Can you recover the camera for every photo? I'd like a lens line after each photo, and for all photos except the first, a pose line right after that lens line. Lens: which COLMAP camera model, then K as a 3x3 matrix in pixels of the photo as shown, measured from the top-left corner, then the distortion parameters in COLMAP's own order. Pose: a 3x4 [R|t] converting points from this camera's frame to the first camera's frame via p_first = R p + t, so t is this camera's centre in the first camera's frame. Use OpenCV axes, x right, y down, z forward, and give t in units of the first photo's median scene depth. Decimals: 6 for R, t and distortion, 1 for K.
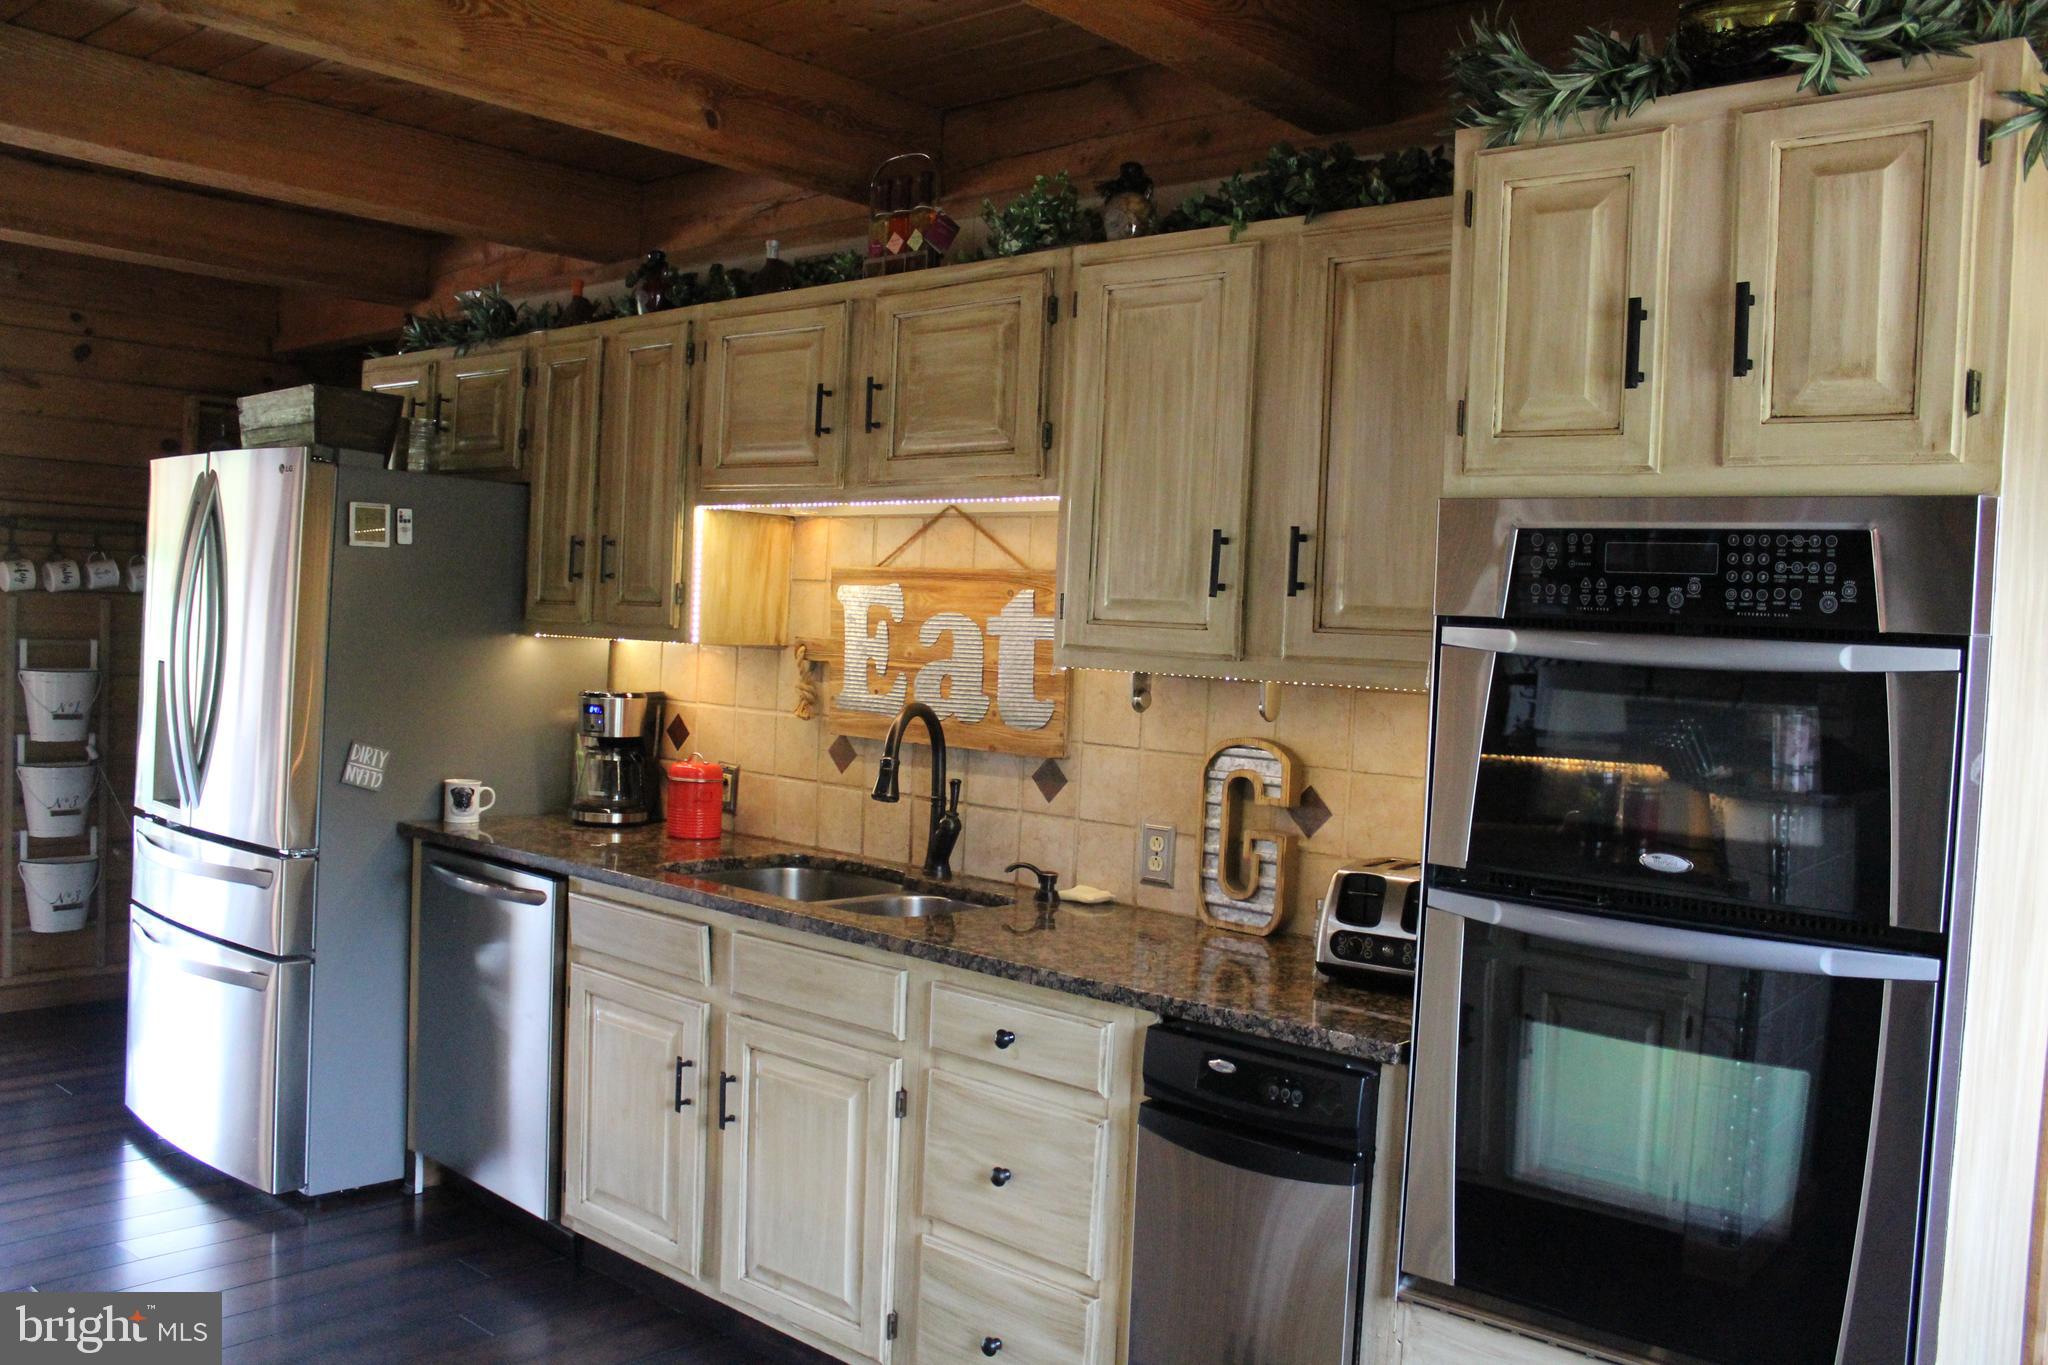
lens RADIAL K [[1692.6, 0, 1015.4], [0, 1692.6, 683.3], [0, 0, 1]] dist [-0.134067, 0.065021]
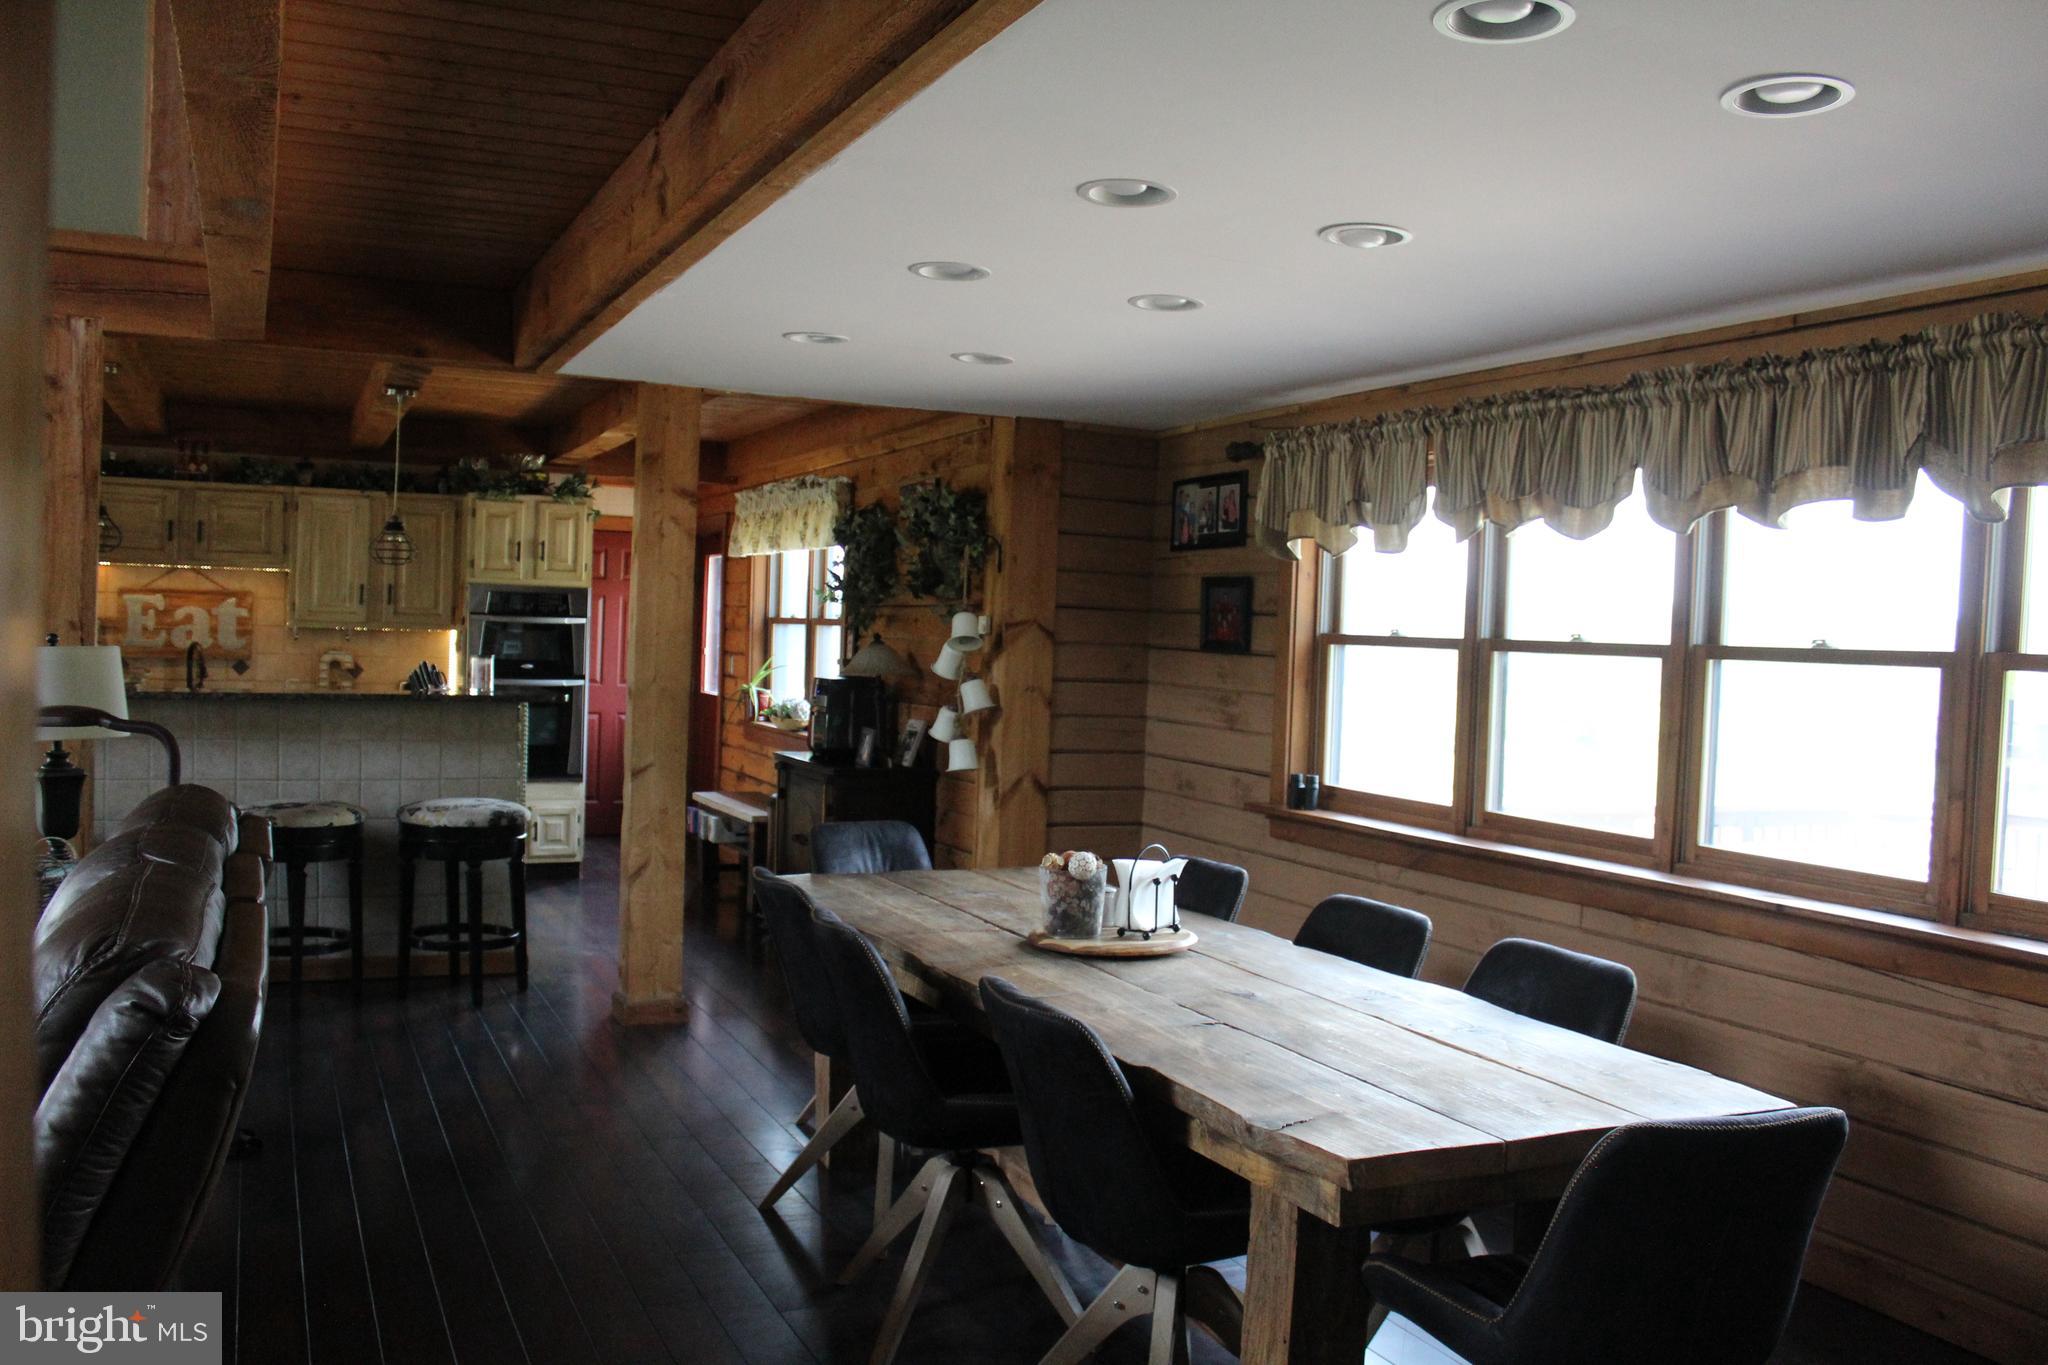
lens RADIAL K [[1692.6, 0, 1021.5], [0, 1692.6, 681.9], [0, 0, 1]] dist [-0.134067, 0.065021]
pose [[0.403367, -0.053556, 0.913470, -2.115494], [0.016479, 0.998549, 0.051267, -0.039851], [-0.914890, -0.005626, 0.403664, -1.362327]]
